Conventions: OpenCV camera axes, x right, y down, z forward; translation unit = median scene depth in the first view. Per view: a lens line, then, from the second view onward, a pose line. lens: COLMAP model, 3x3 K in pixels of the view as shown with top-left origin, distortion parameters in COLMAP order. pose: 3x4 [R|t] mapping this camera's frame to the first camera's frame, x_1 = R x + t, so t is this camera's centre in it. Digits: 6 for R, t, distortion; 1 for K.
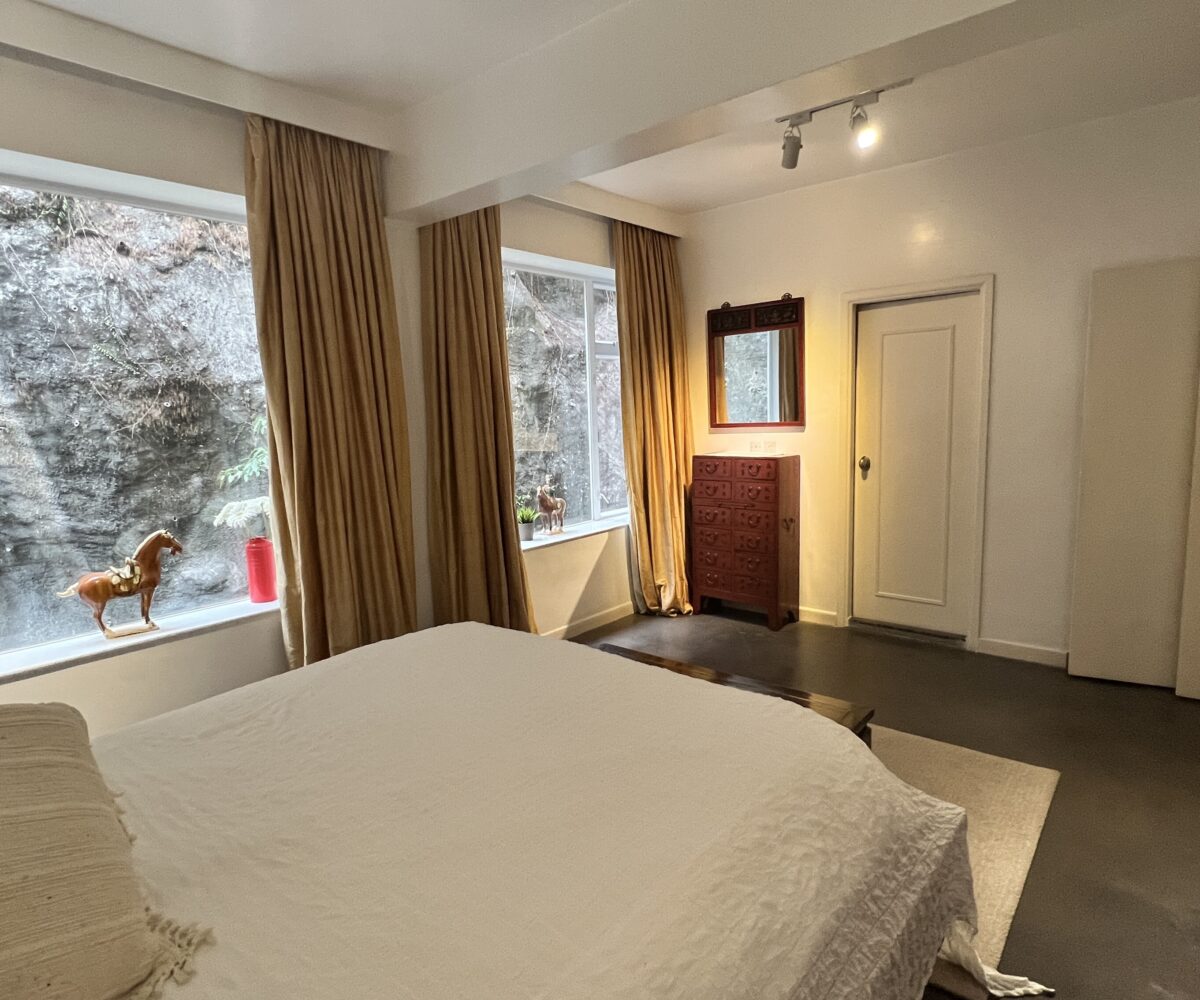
lens RADIAL K [[712.1, 0, 603.3], [0, 712.1, 500.3], [0, 0, 1]] dist [0.002874, -0.002443]
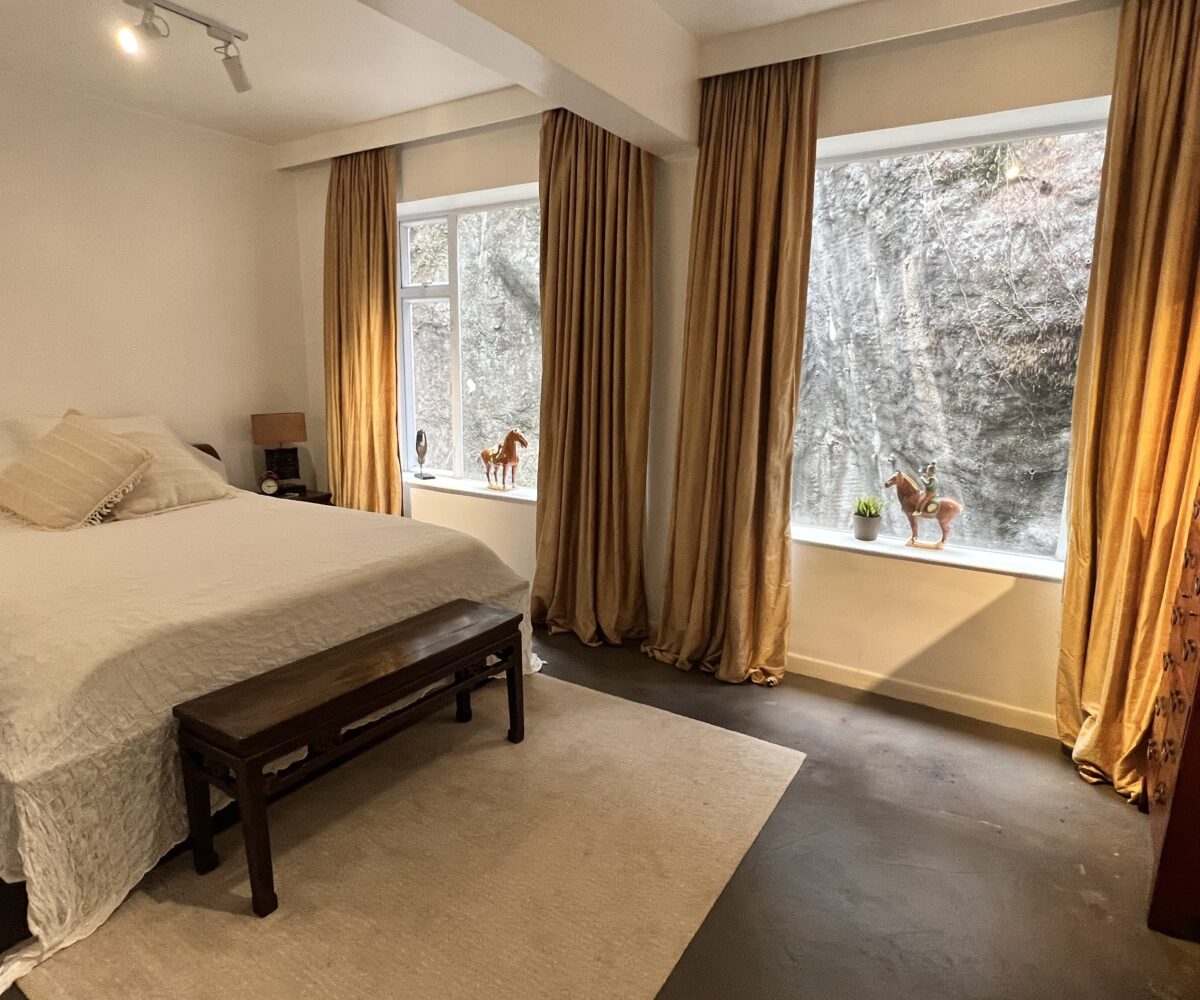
lens RADIAL K [[712.1, 0, 601.7], [0, 712.1, 499.7], [0, 0, 1]] dist [0.002874, -0.002443]
pose [[0.117689, 0.222263, -0.967858, 0.290996], [-0.153973, 0.966928, 0.203327, -0.046946], [0.981041, 0.125094, 0.148019, 0.319496]]
